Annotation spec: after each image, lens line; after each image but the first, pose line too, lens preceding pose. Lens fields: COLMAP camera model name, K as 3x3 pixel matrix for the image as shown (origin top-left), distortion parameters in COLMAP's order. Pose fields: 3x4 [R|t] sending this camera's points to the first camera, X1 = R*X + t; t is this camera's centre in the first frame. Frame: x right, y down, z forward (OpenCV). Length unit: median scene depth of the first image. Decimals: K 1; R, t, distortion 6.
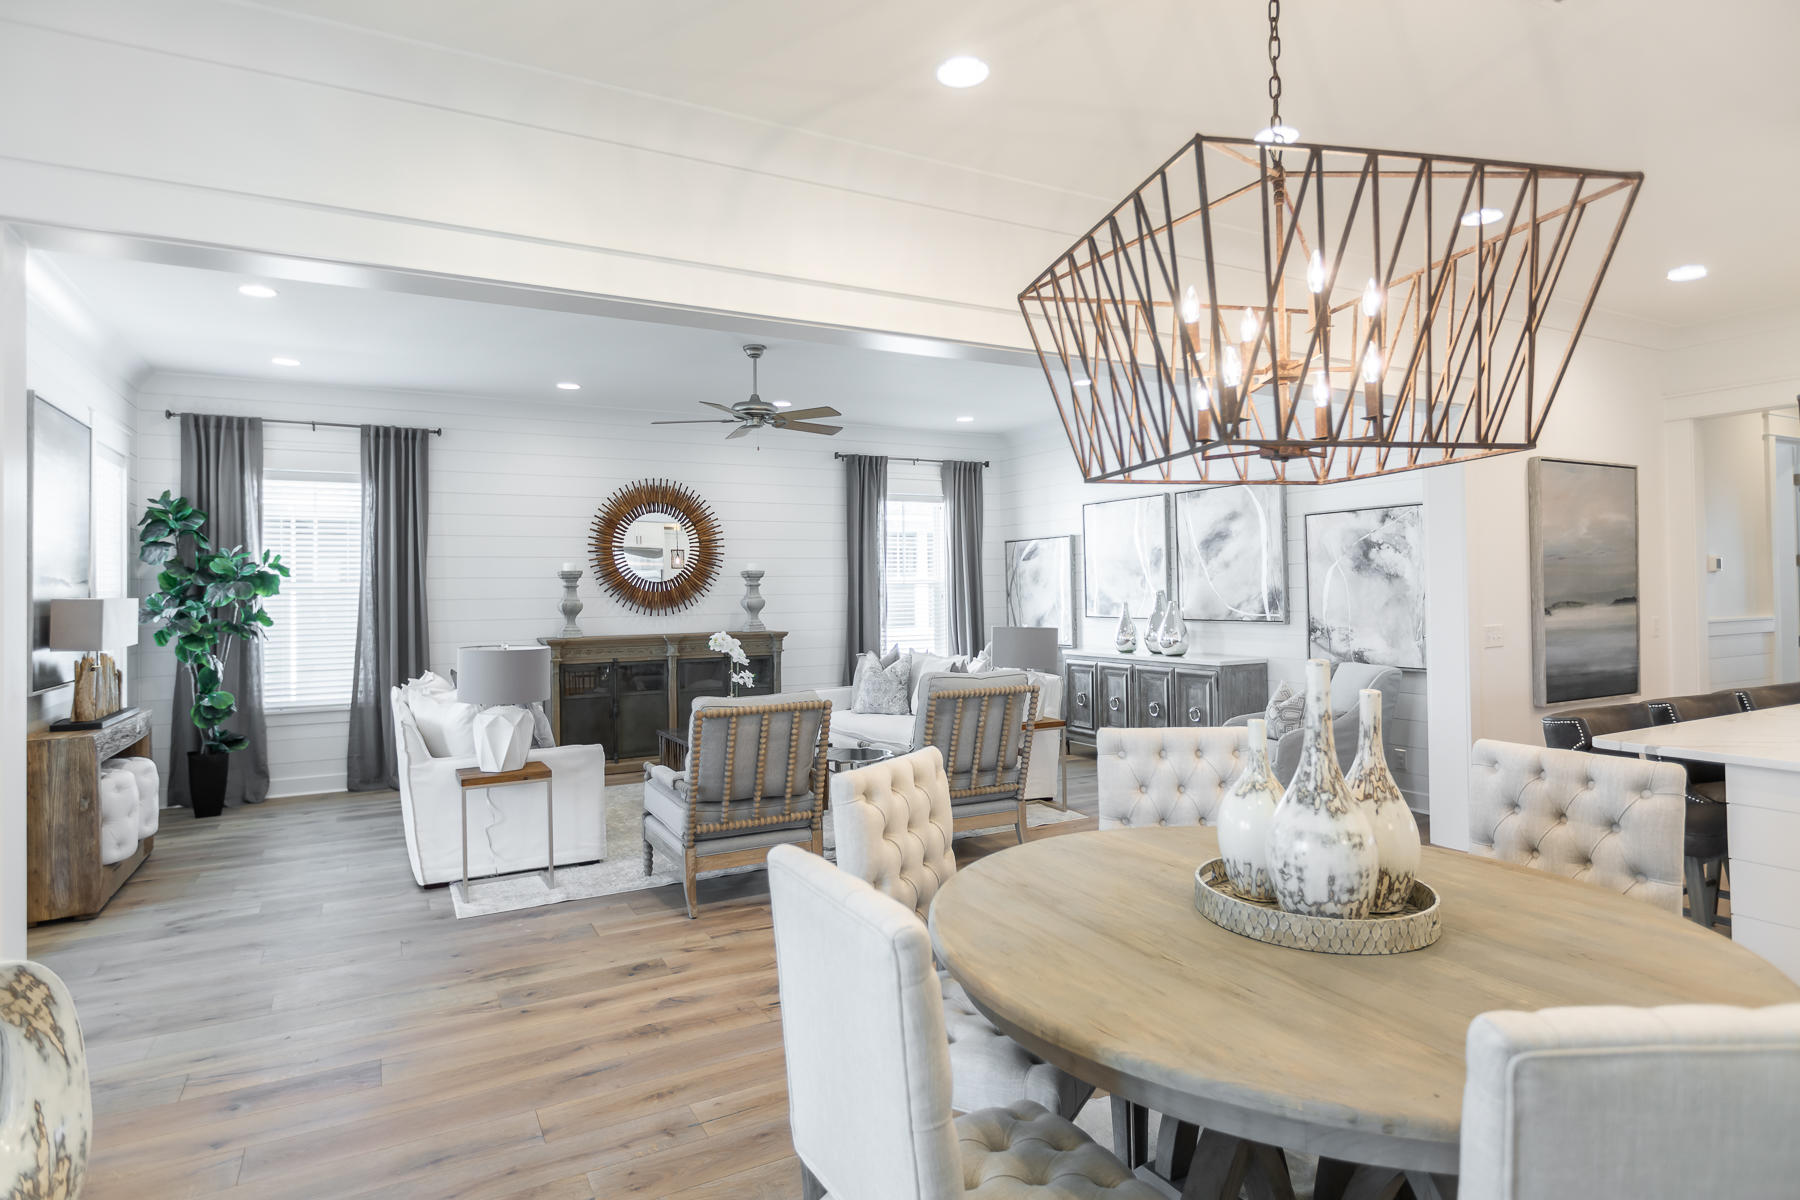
lens RADIAL K [[992.3, 0, 877.1], [0, 992.3, 585.1], [0, 0, 1]] dist [0.000536, -0.000032]
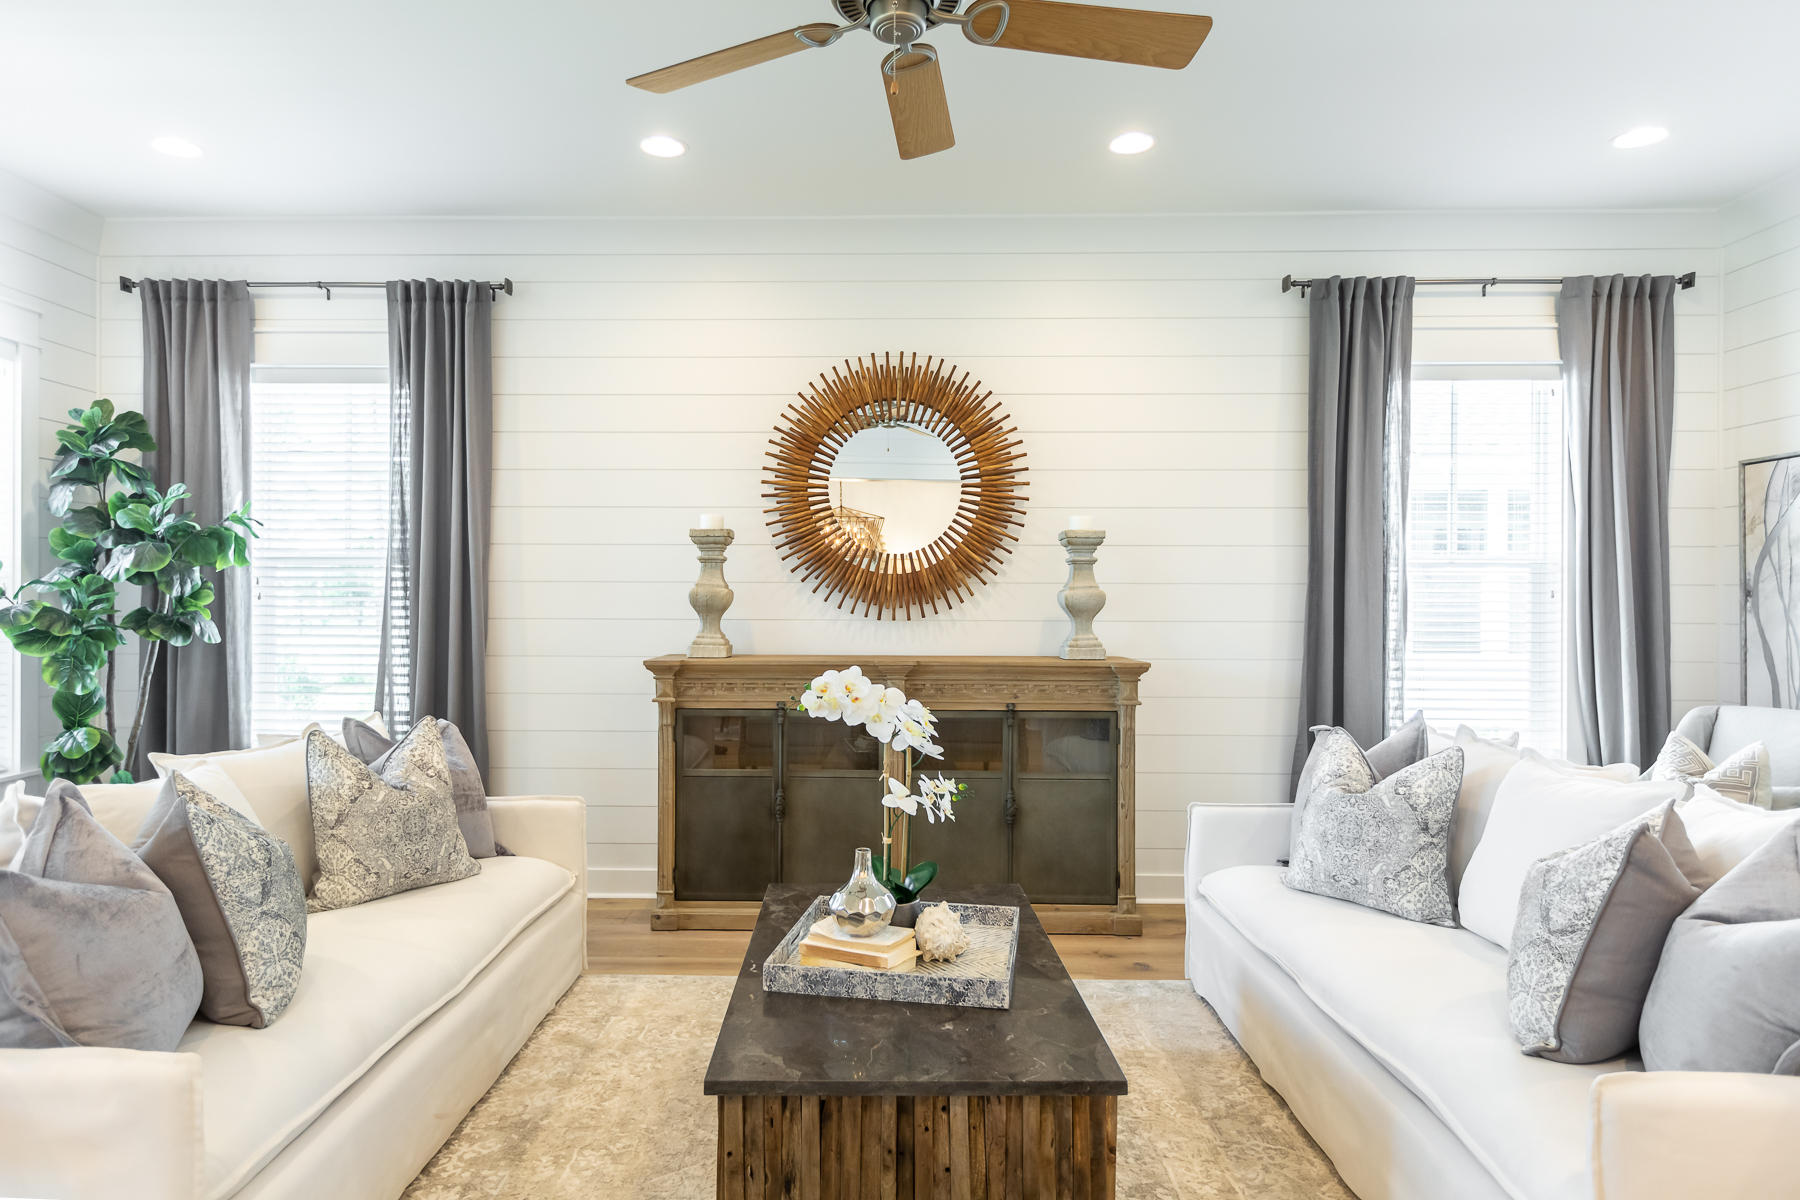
lens RADIAL K [[1079.1, 0, 821.4], [0, 1079.1, 601.0], [0, 0, 1]] dist [0.003480, 0.001720]
pose [[0.872754, 0.018618, -0.487804, 0.020003], [-0.012785, 0.999801, 0.015285, 0.013379], [0.487992, -0.007104, 0.872819, 0.507189]]
